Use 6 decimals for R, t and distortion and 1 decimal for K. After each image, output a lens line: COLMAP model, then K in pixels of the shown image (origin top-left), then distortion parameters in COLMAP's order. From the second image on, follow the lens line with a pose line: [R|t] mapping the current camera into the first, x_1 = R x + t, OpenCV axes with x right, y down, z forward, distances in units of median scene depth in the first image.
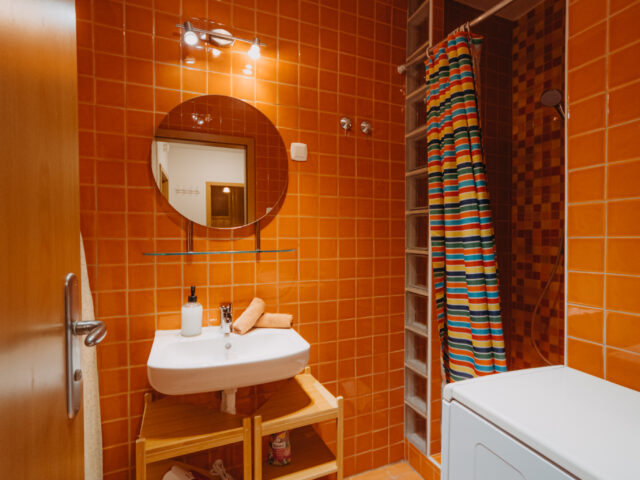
lens RADIAL K [[348.8, 0, 320.2], [0, 348.8, 242.4], [0, 0, 1]] dist [-0.036359, 0.024584]
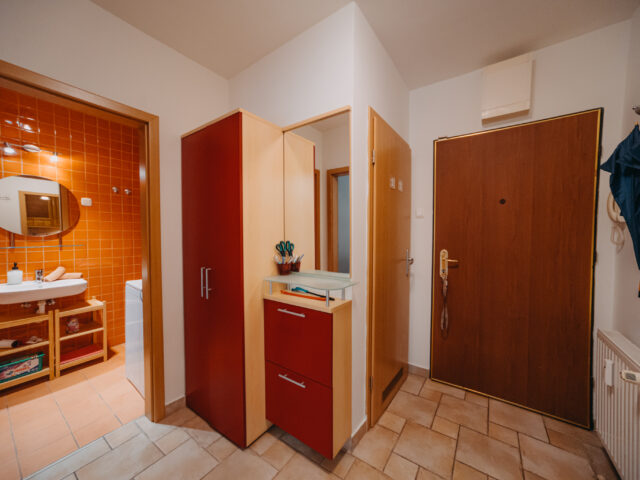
lens RADIAL K [[251.6, 0, 320.7], [0, 251.6, 241.8], [0, 0, 1]] dist [-0.030540, 0.022054]
pose [[0.847217, -0.012379, 0.531102, 0.377915], [0.002484, 0.999810, 0.019343, -0.028592], [-0.531241, -0.015068, 0.847087, -1.227238]]
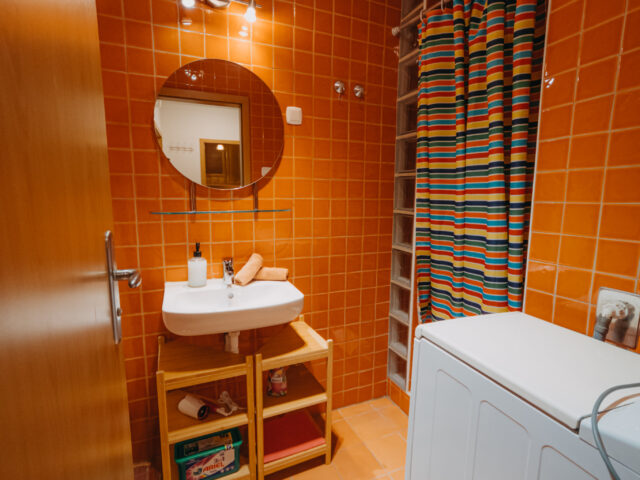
lens RADIAL K [[348.8, 0, 320.2], [0, 348.8, 242.4], [0, 0, 1]] dist [-0.036359, 0.024584]
pose [[0.999820, 0.007354, 0.017475, 0.002068], [-0.009403, 0.992701, 0.120230, -0.008771], [-0.016463, -0.120373, 0.992592, -0.084380]]
